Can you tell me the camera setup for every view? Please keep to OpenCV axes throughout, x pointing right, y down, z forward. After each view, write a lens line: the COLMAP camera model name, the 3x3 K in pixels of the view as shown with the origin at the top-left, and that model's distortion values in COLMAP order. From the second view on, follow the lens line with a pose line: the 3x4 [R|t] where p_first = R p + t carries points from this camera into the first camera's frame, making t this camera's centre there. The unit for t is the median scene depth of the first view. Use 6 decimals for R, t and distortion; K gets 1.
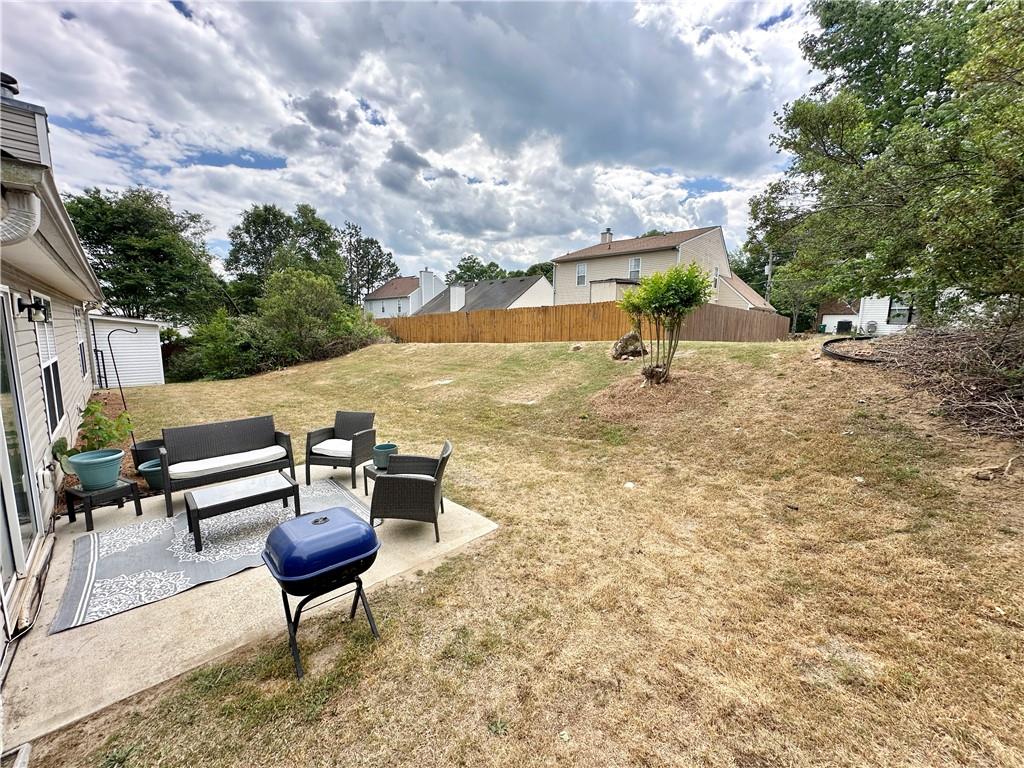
lens RADIAL K [[410.5, 0, 509.4], [0, 410.5, 384.1], [0, 0, 1]] dist [0.000042, 0.000107]
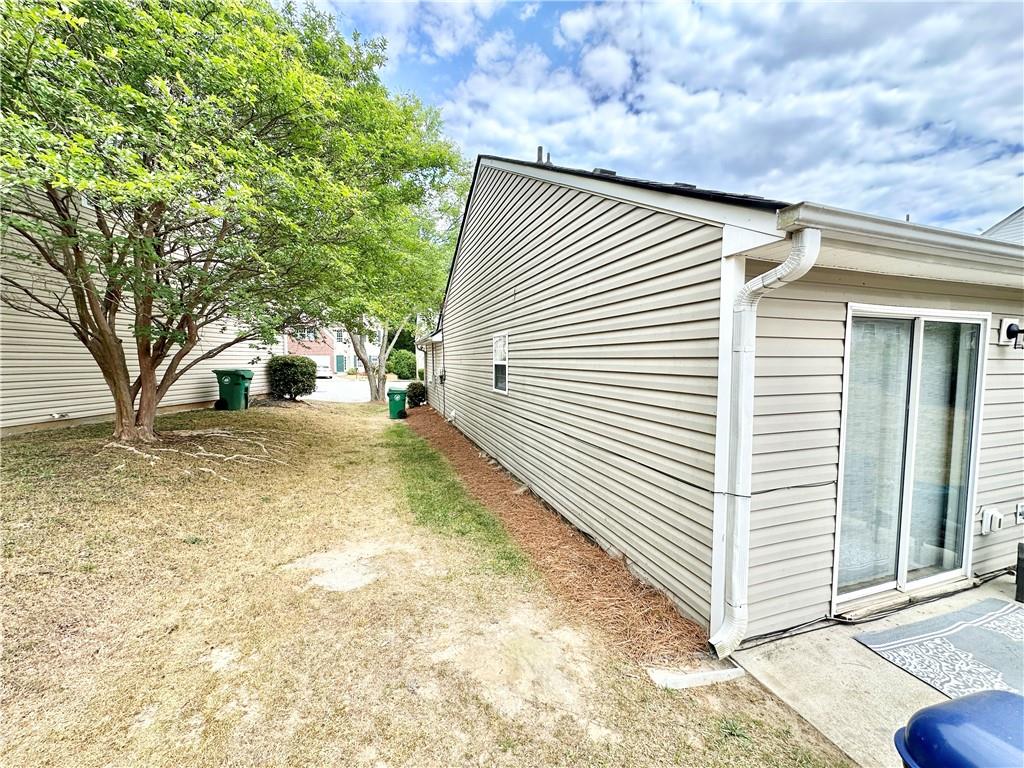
lens RADIAL K [[410.5, 0, 513.3], [0, 410.5, 384.4], [0, 0, 1]] dist [0.000042, 0.000107]
pose [[-0.429384, 0.044715, -0.902014, 0.229978], [-0.125942, 0.986050, 0.108833, -0.052800], [0.894297, 0.160333, -0.417763, 0.650819]]
